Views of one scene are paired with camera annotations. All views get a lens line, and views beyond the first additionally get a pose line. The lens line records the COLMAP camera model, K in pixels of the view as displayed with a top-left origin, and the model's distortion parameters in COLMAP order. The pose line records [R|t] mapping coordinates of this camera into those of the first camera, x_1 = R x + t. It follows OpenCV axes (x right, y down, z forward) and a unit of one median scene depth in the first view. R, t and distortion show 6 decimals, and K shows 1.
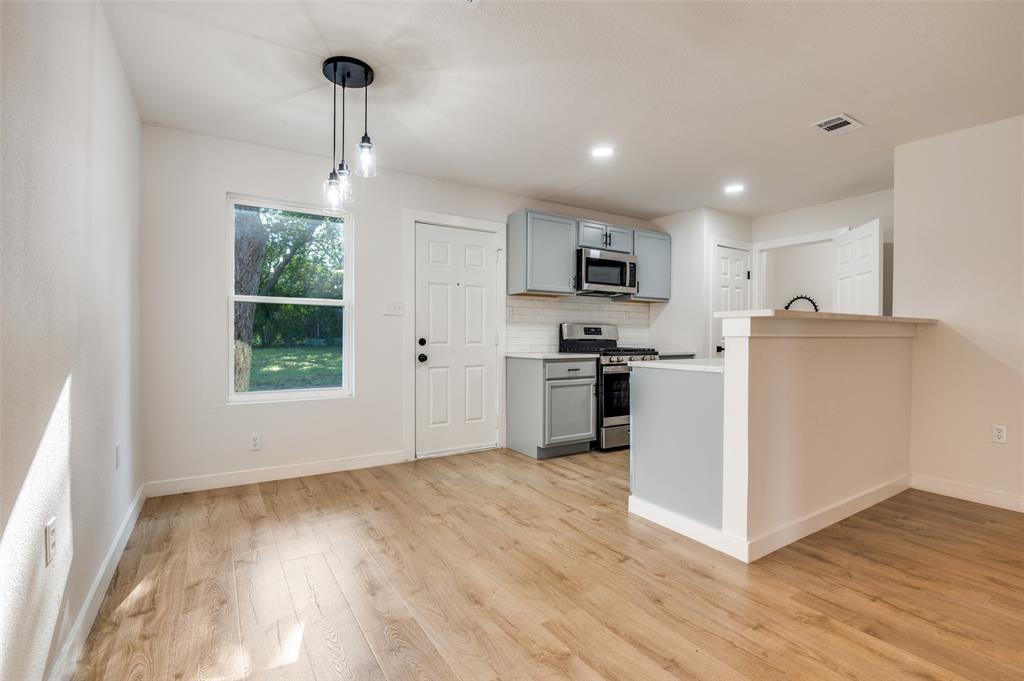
lens RADIAL K [[471.4, 0, 509.1], [0, 471.4, 340.9], [0, 0, 1]] dist [-0.004443, -0.010389]
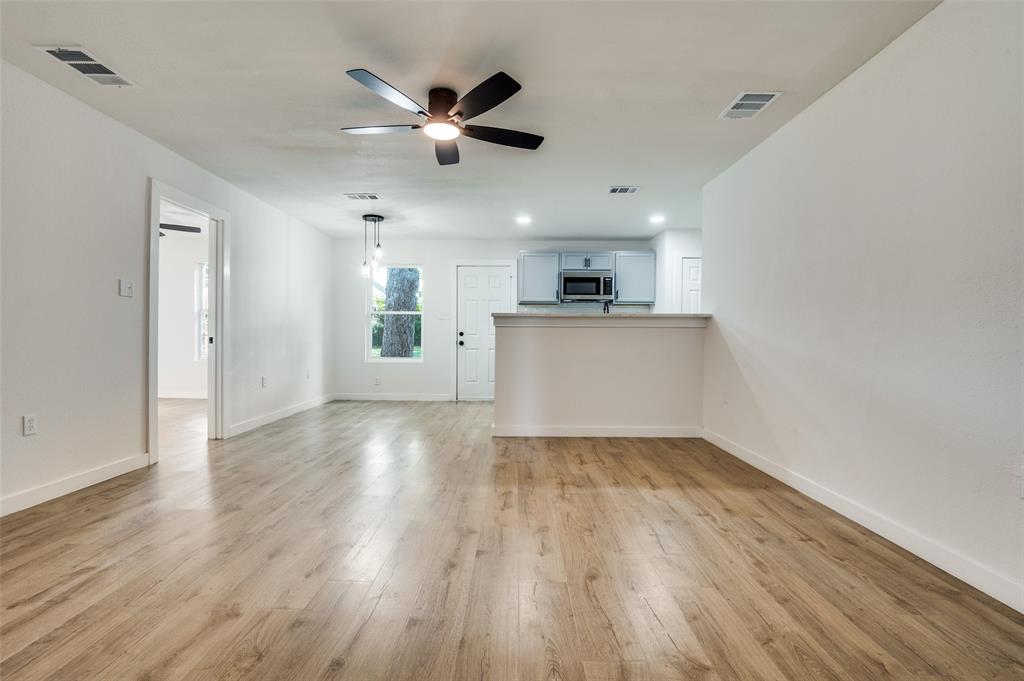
lens RADIAL K [[471.4, 0, 509.1], [0, 471.4, 340.9], [0, 0, 1]] dist [-0.004443, -0.010389]
pose [[0.841437, 0.004966, -0.540333, 0.872988], [-0.009050, 0.999947, -0.004904, 0.033521], [0.540280, 0.009016, 0.841437, -0.361736]]
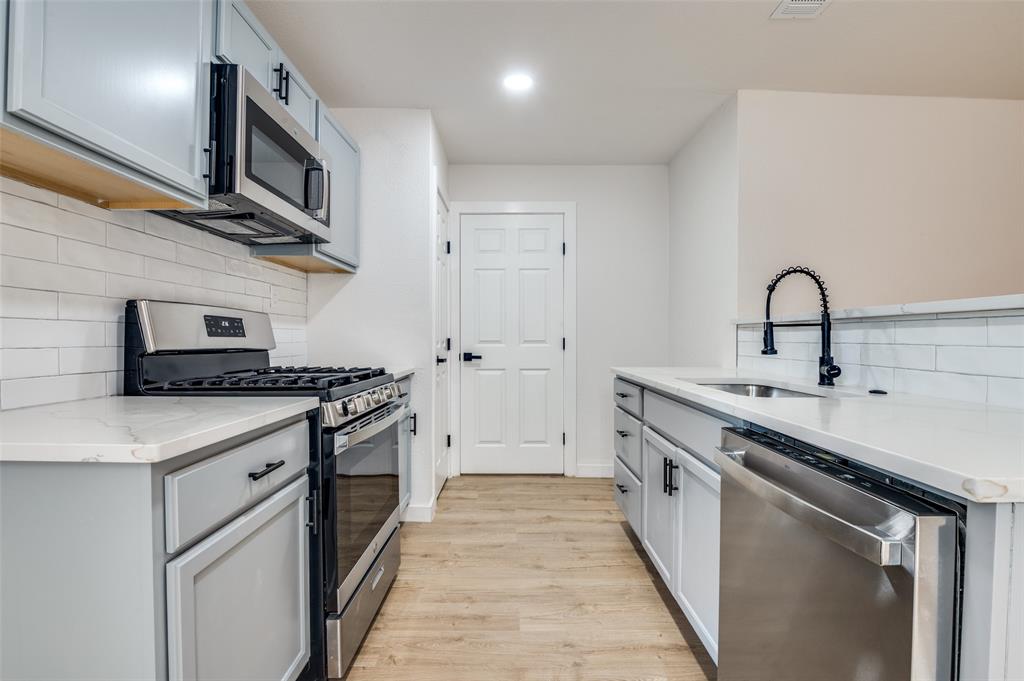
lens RADIAL K [[471.4, 0, 509.1], [0, 471.4, 340.9], [0, 0, 1]] dist [-0.004443, -0.010389]
pose [[0.538808, -0.006273, 0.842405, -0.012054], [0.005046, 0.999978, 0.004218, -0.011614], [-0.842413, 0.001978, 0.538828, 0.720901]]
